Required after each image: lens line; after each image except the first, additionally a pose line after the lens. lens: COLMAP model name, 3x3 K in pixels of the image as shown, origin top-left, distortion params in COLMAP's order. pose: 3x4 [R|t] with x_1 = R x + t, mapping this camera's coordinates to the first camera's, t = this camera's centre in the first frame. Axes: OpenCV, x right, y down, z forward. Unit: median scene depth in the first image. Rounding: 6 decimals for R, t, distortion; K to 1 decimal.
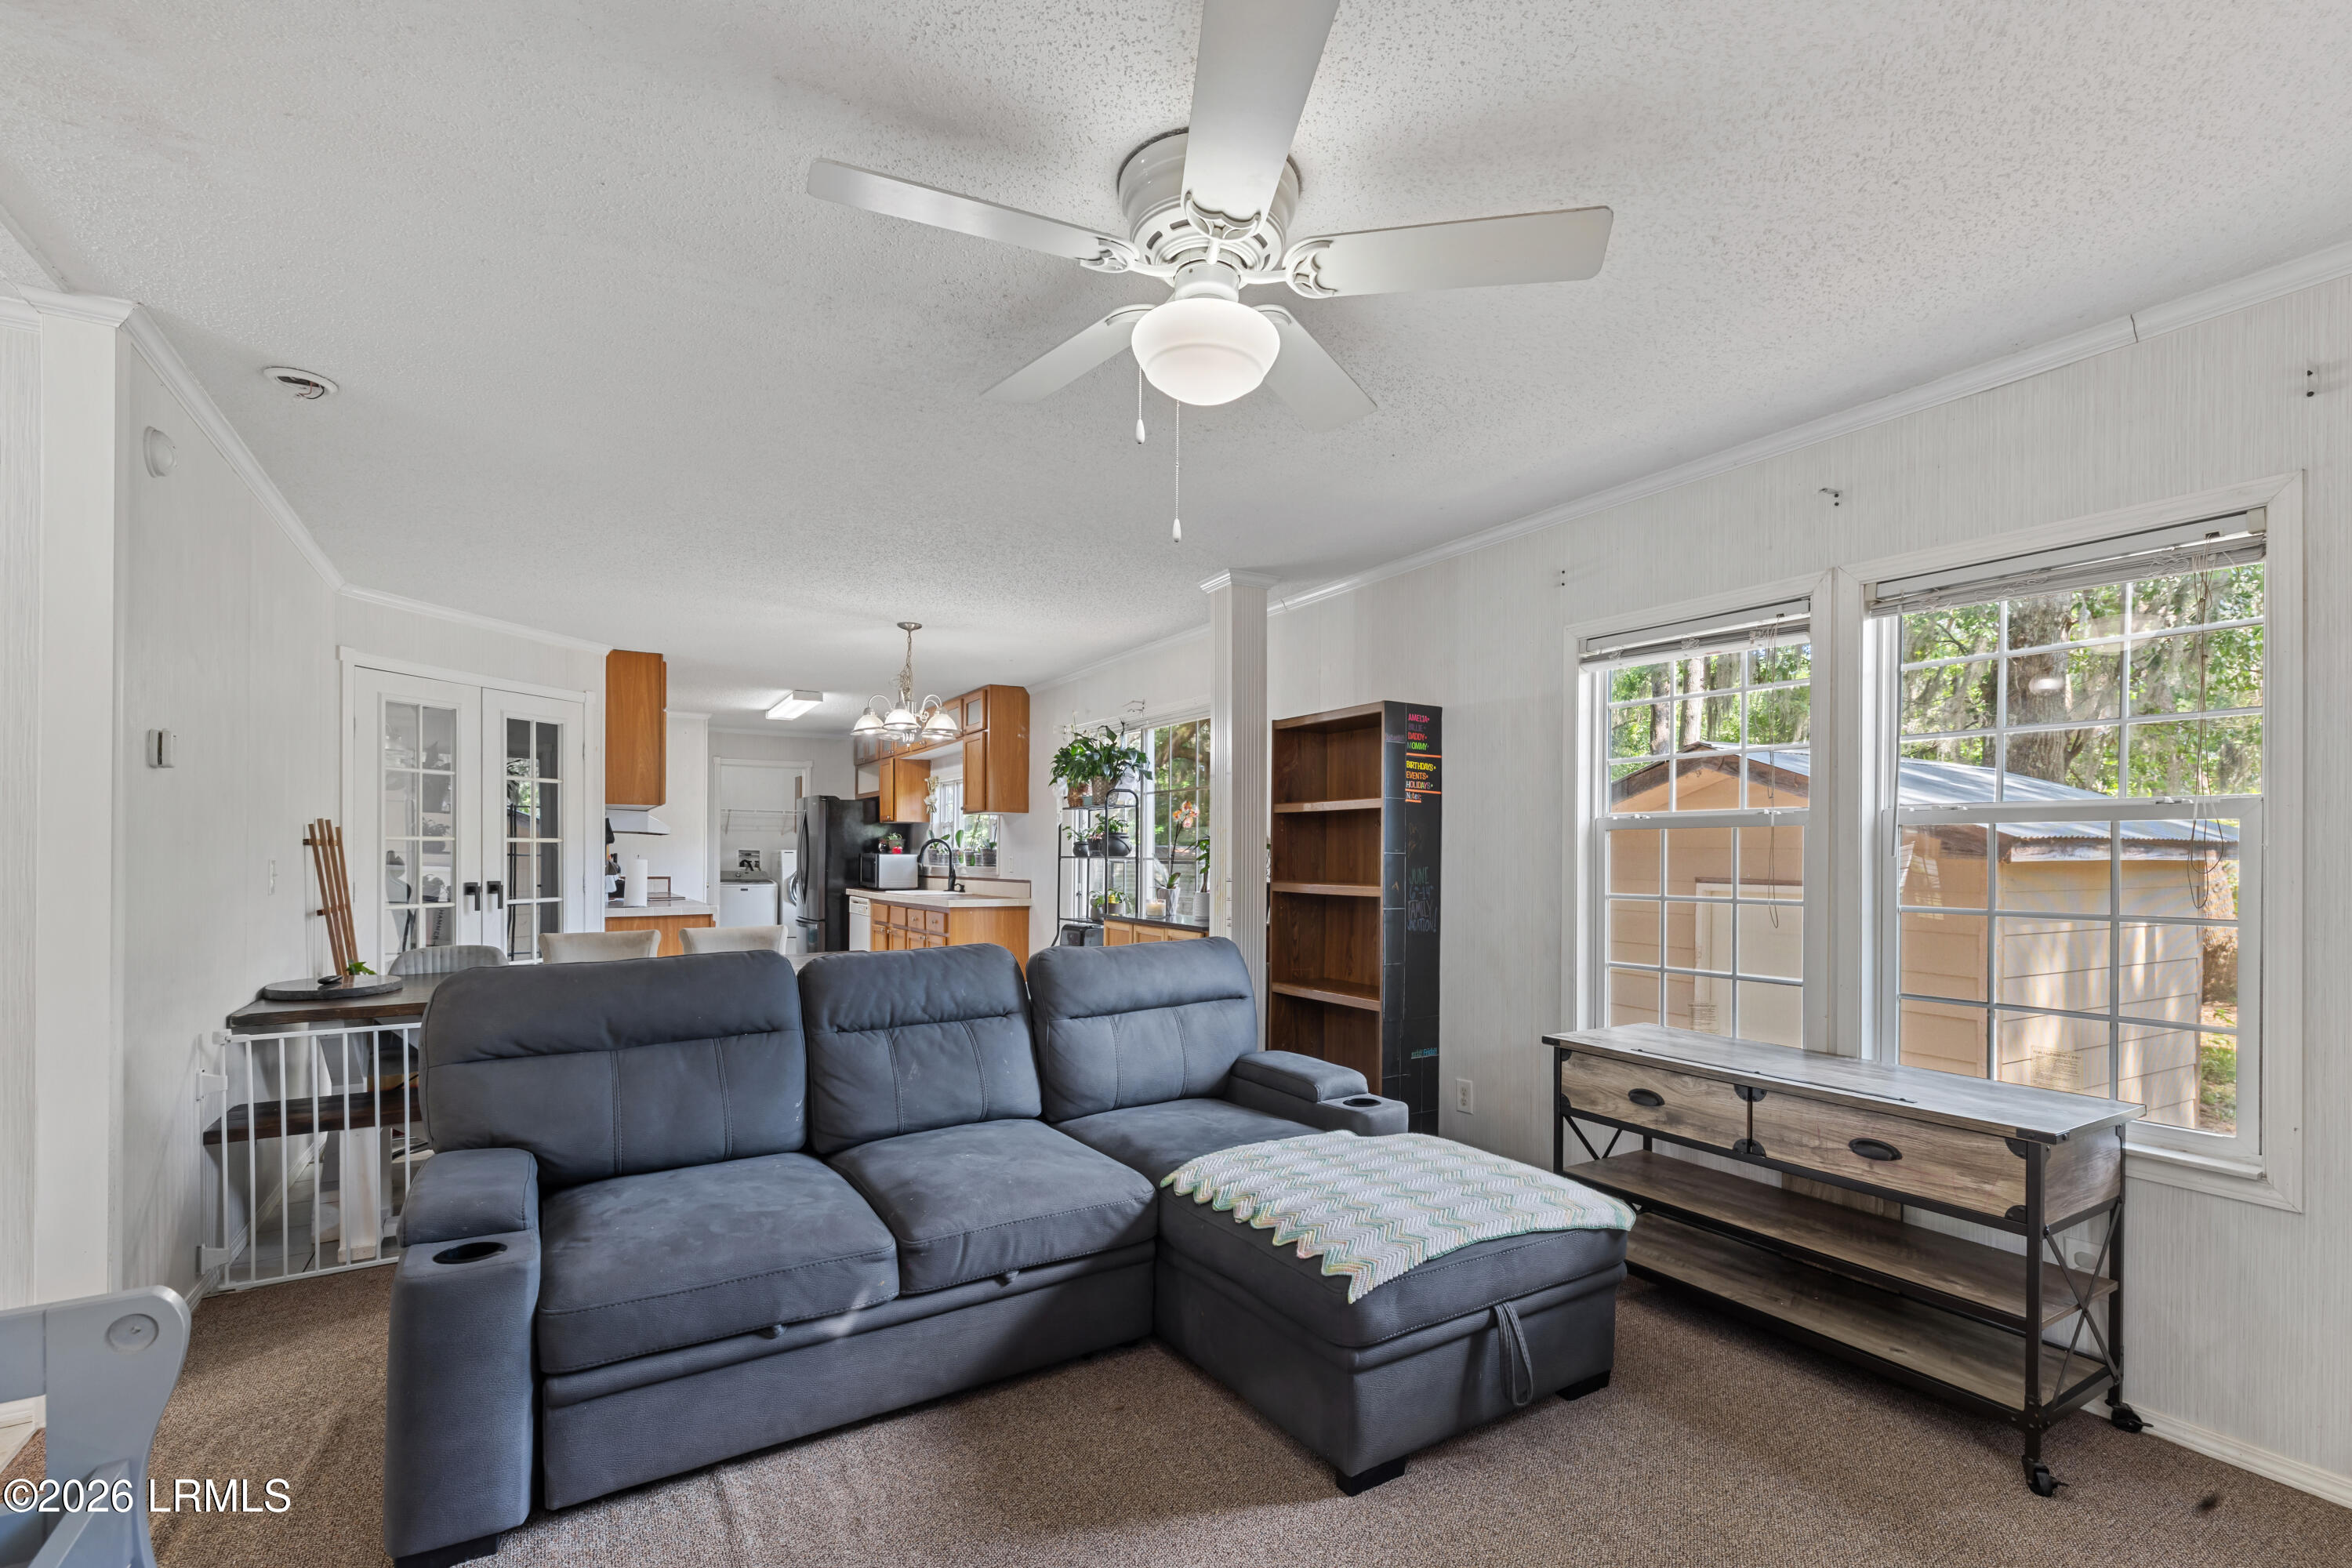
lens RADIAL K [[1032.6, 0, 1209.9], [0, 1032.6, 853.3], [0, 0, 1]] dist [-0.009039, 0.000390]
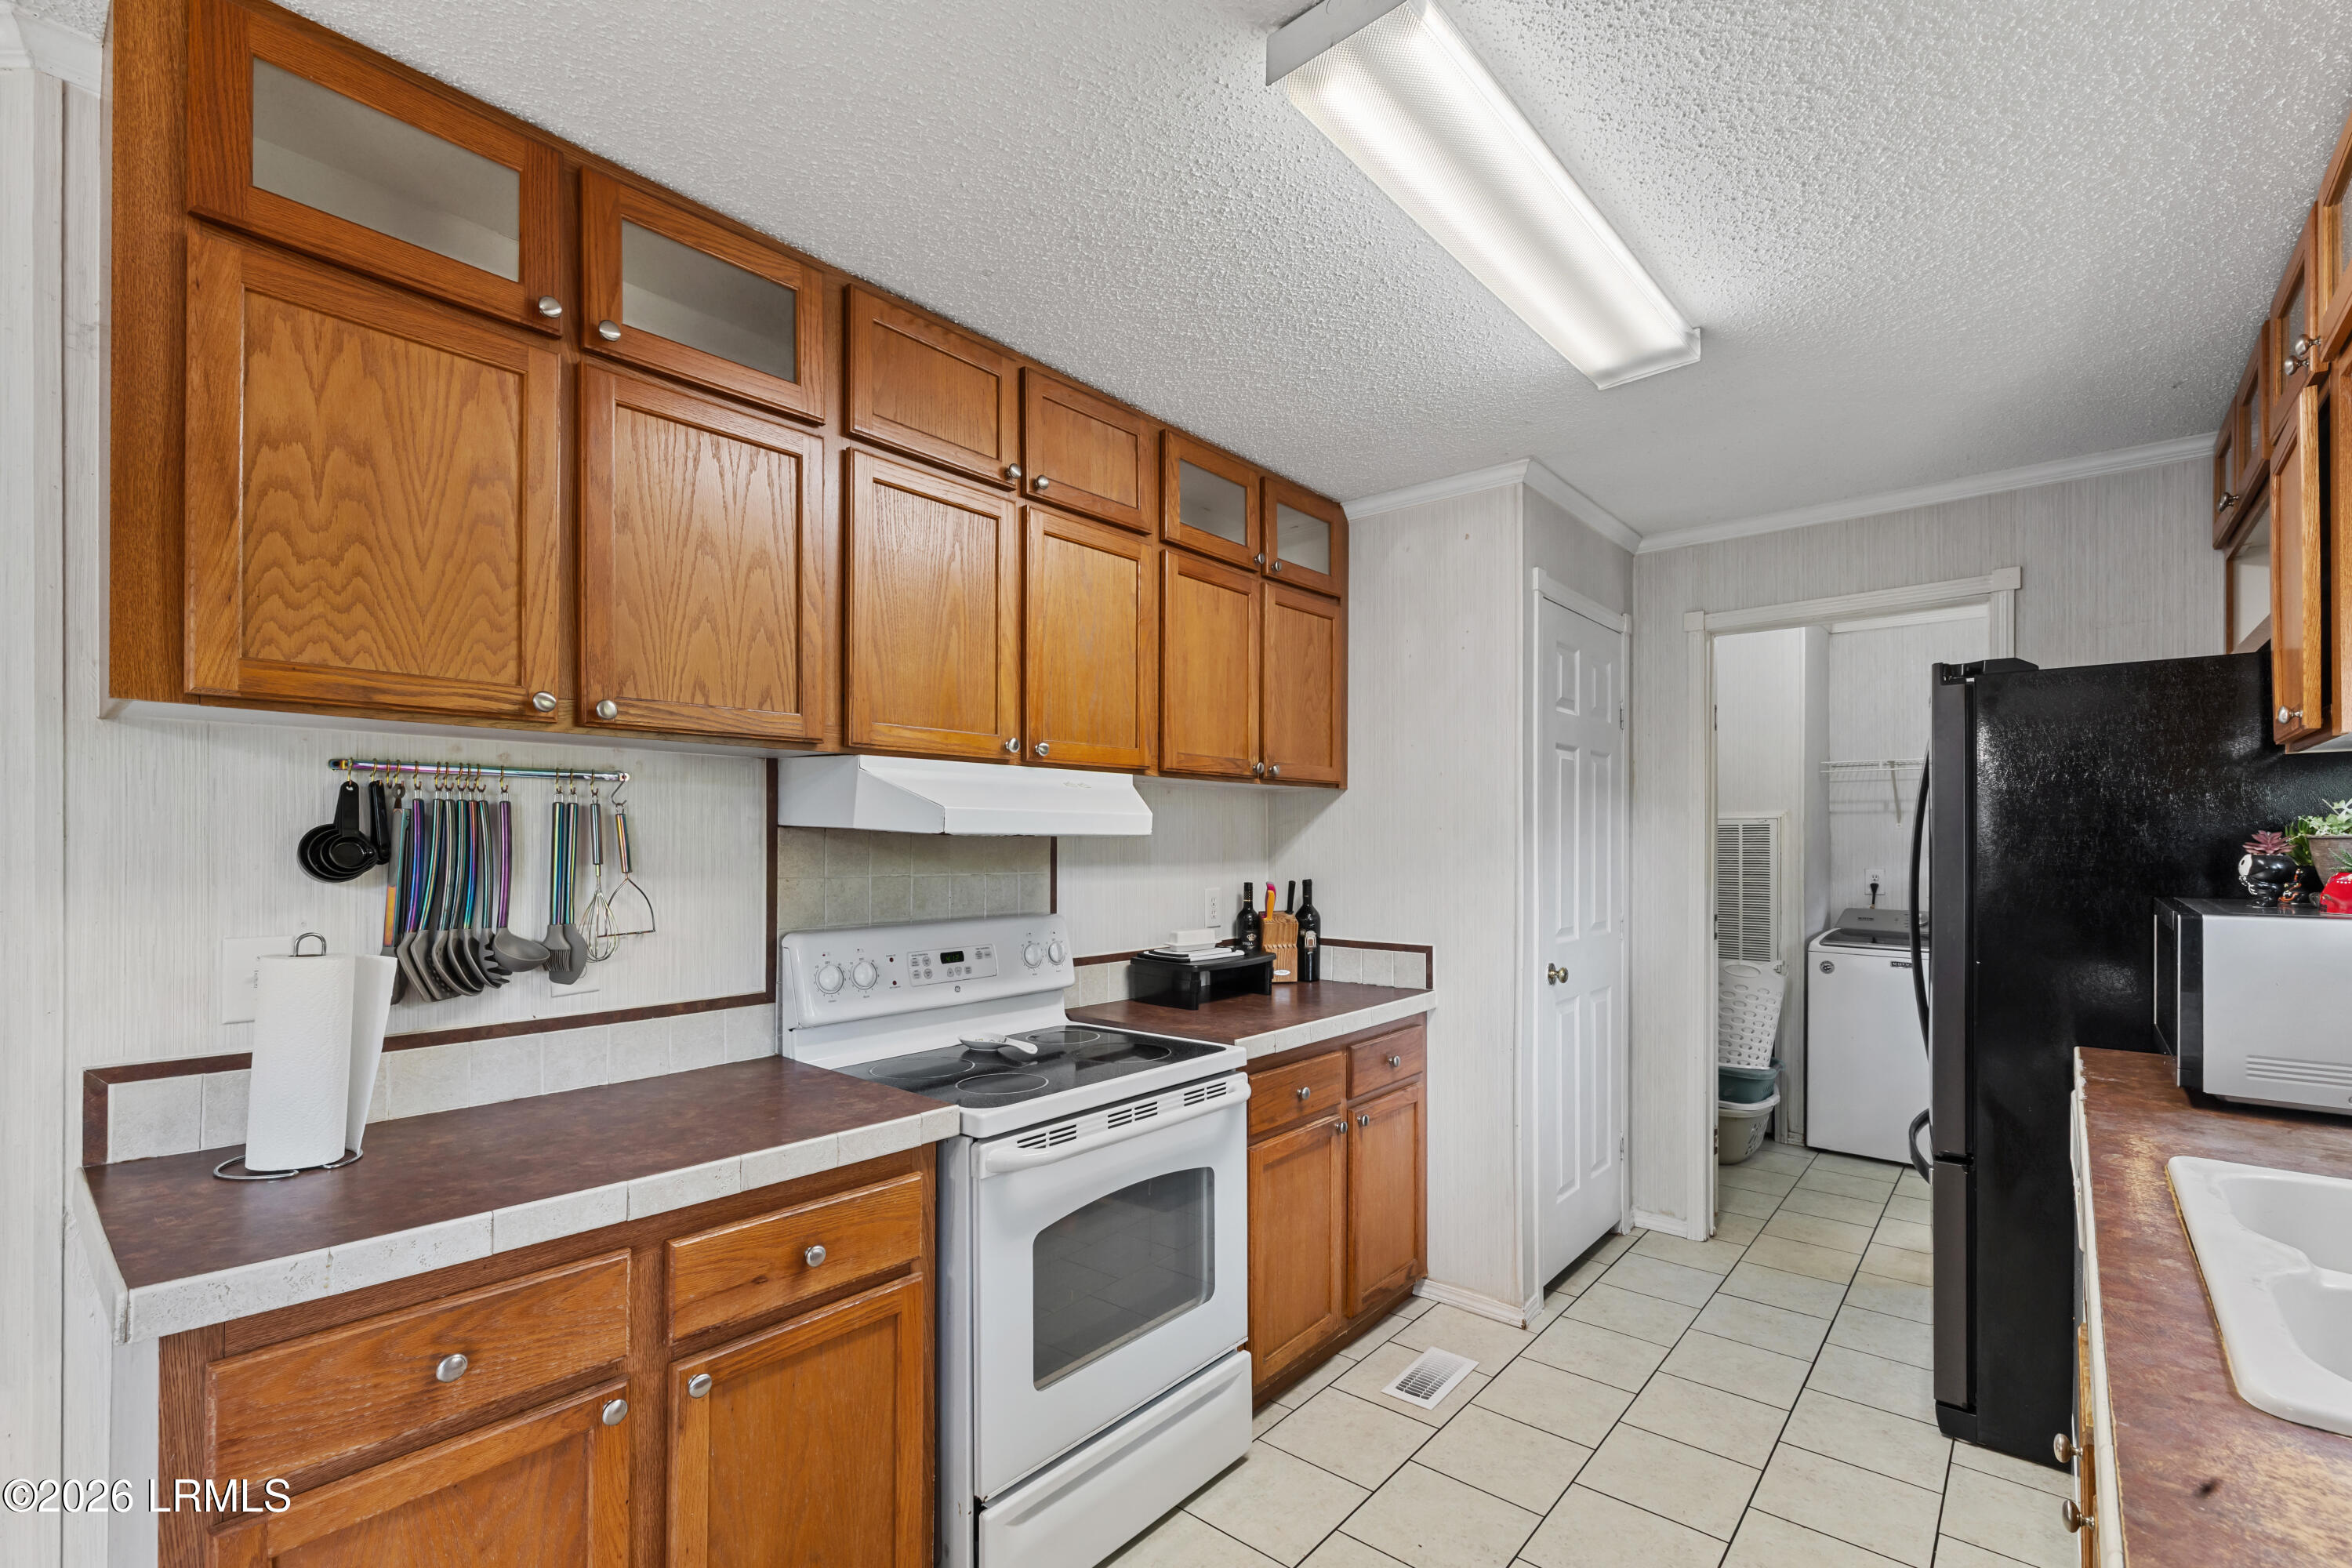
lens RADIAL K [[1032.6, 0, 1173.3], [0, 1032.6, 832.5], [0, 0, 1]] dist [-0.009039, 0.000390]
pose [[0.278293, -0.014874, -0.960381, -0.188109], [0.002825, 0.999888, -0.014667, -0.011278], [0.960492, 0.001369, 0.278304, 0.743666]]
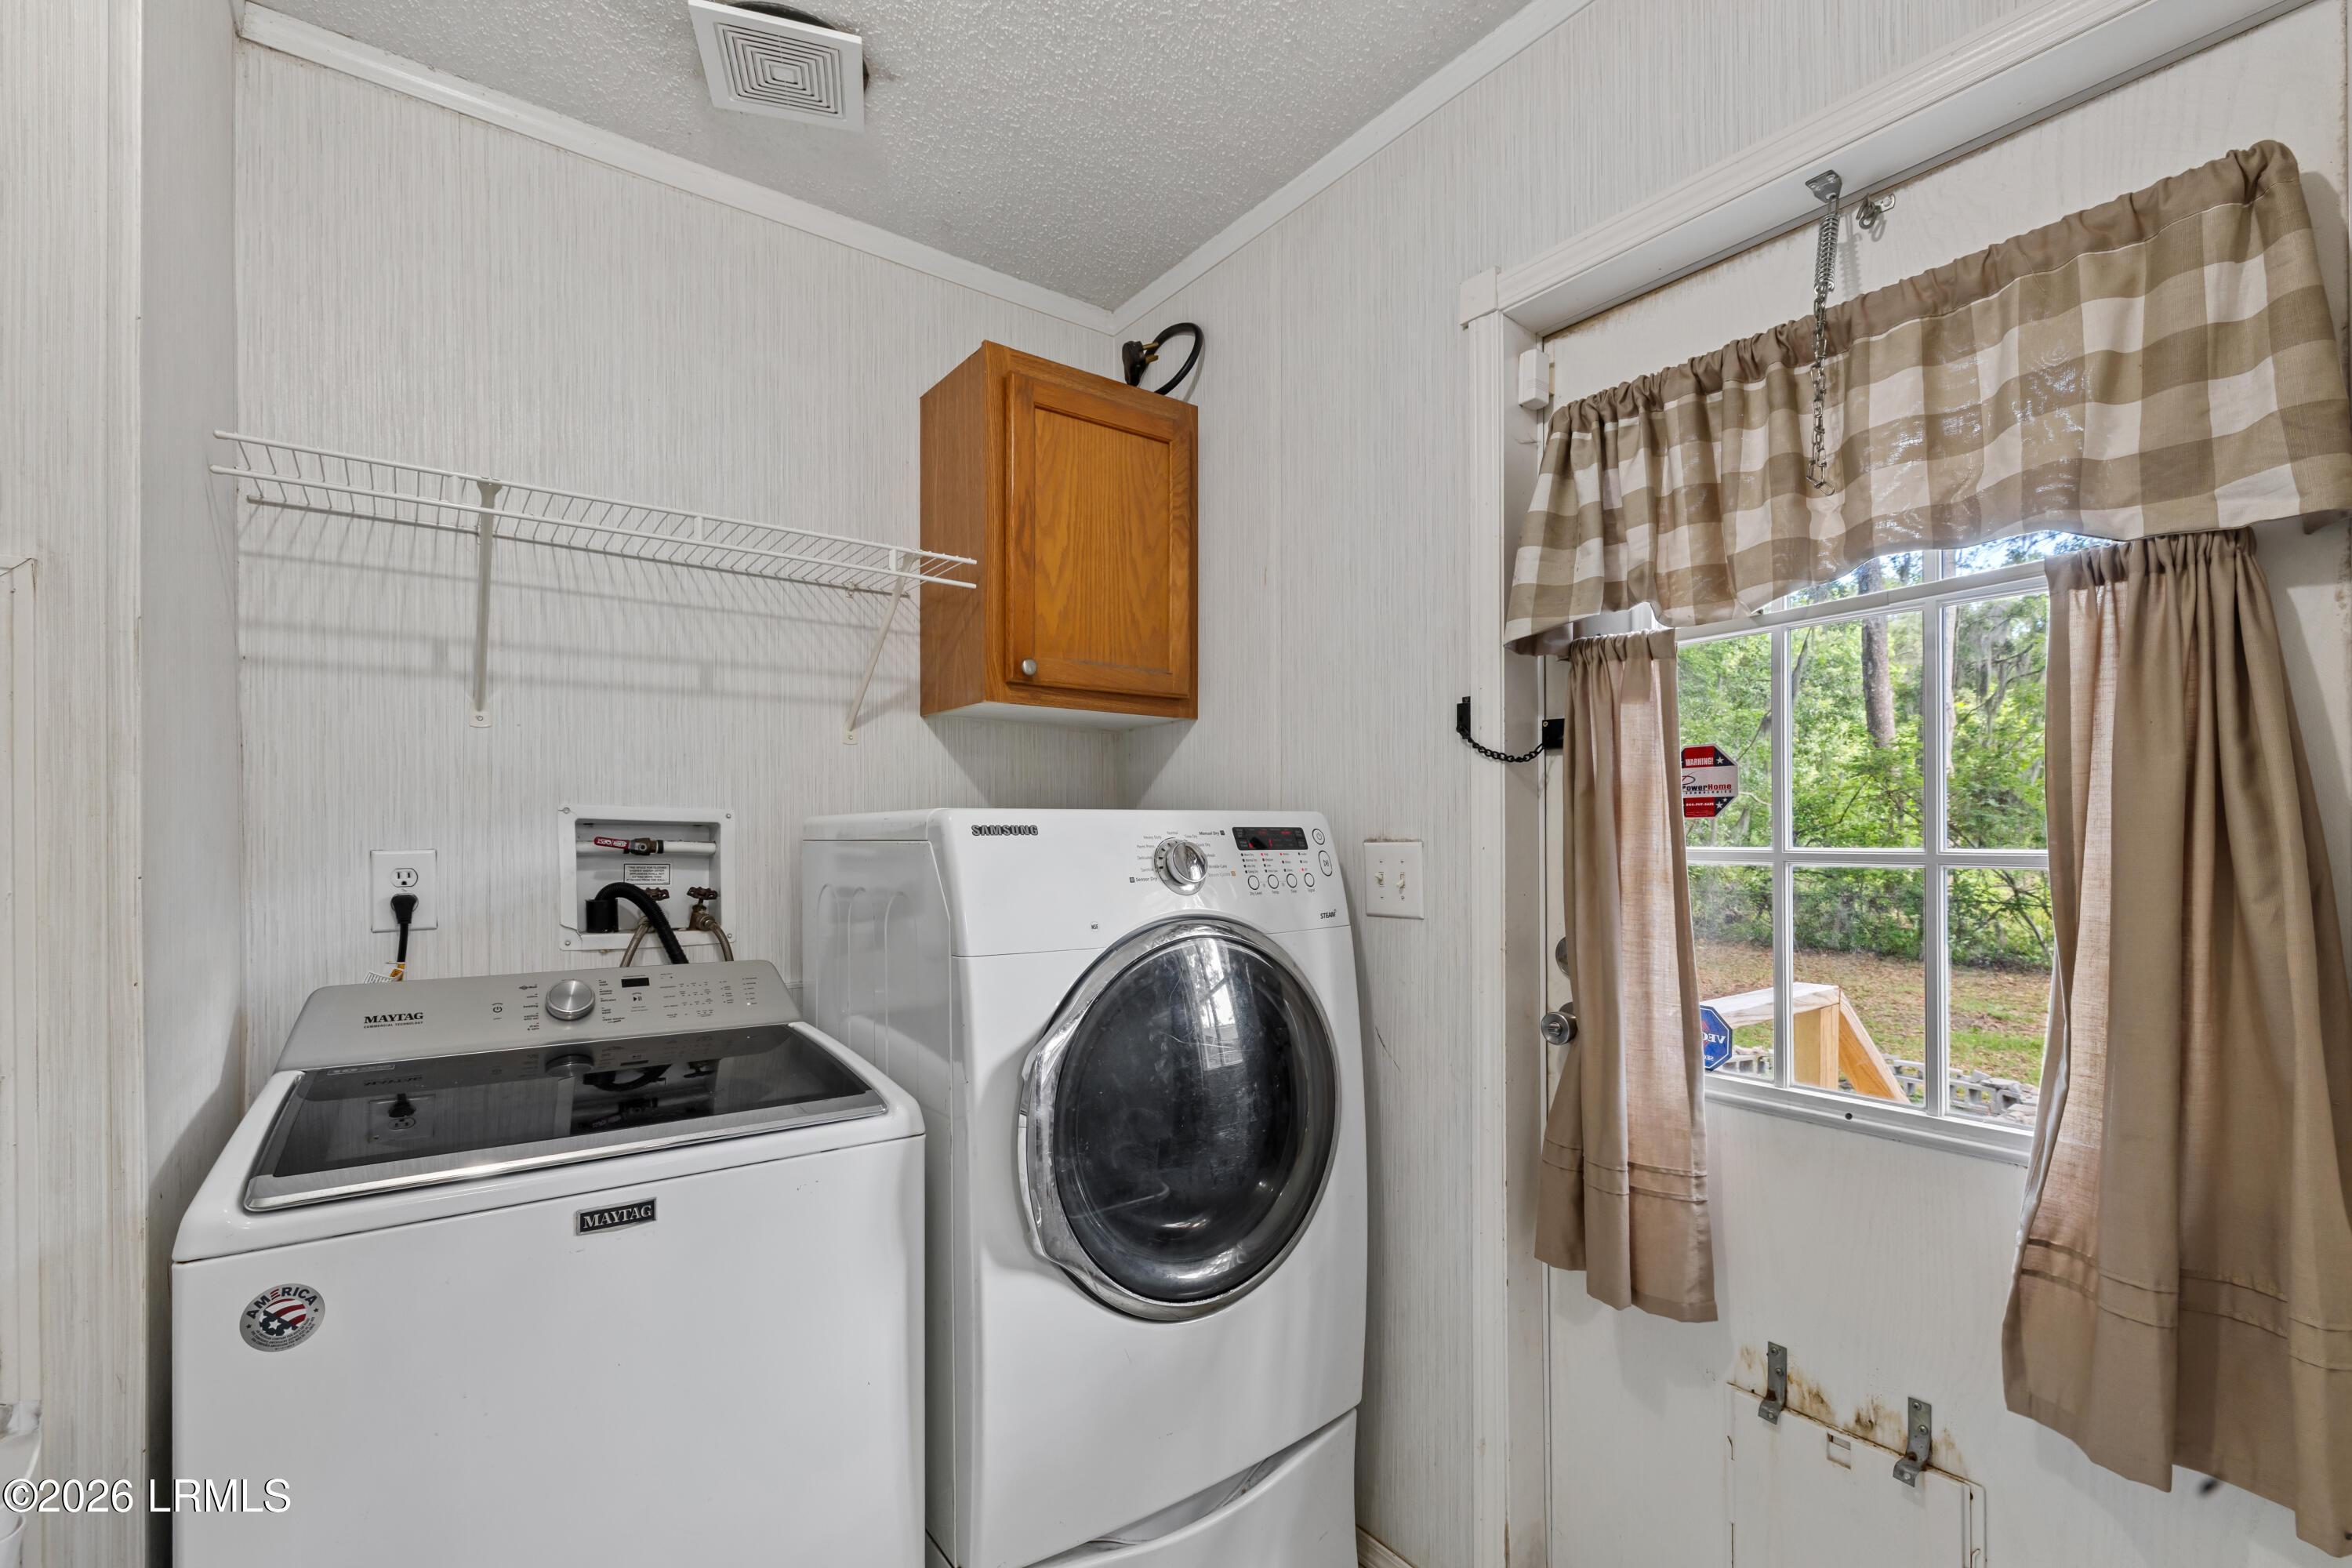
lens RADIAL K [[1032.6, 0, 1181.7], [0, 1032.6, 826.6], [0, 0, 1]] dist [-0.009039, 0.000390]
pose [[0.997409, -0.011174, 0.071068, -0.474297], [0.011475, 0.999927, -0.003830, -0.001016], [-0.071020, 0.004636, 0.997464, 1.053821]]
